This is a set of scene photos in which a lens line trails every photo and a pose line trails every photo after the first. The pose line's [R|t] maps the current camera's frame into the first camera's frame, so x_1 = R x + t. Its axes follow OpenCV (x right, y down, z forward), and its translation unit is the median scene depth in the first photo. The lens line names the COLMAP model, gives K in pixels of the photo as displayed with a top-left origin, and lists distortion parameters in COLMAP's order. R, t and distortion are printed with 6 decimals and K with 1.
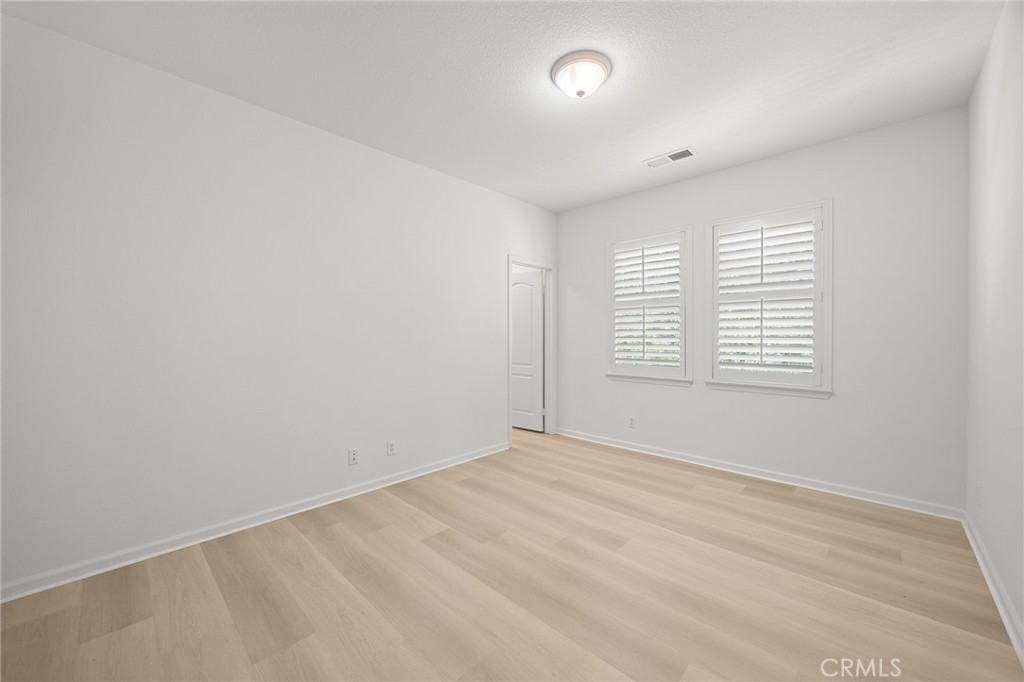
lens RADIAL K [[389.2, 0, 513.2], [0, 389.2, 334.8], [0, 0, 1]] dist [-0.002743, -0.000591]
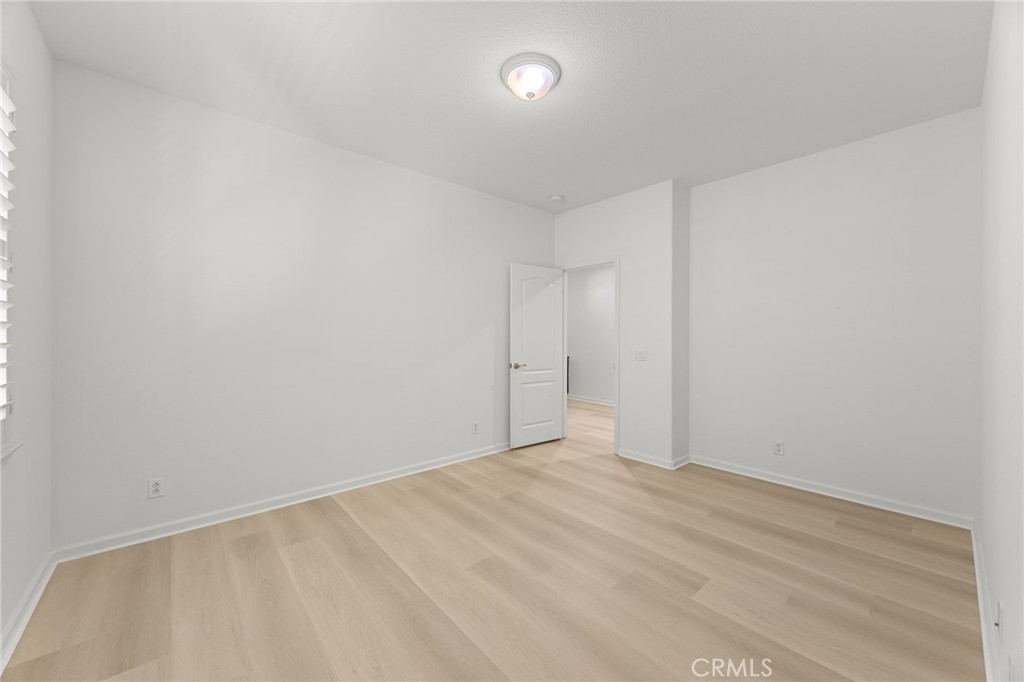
lens RADIAL K [[389.2, 0, 513.2], [0, 389.2, 334.8], [0, 0, 1]] dist [-0.002743, -0.000591]
pose [[-0.995890, 0.000788, 0.090572, 0.122474], [0.000970, 0.999998, 0.001967, -0.012029], [-0.090570, 0.002047, -0.995888, 1.972246]]
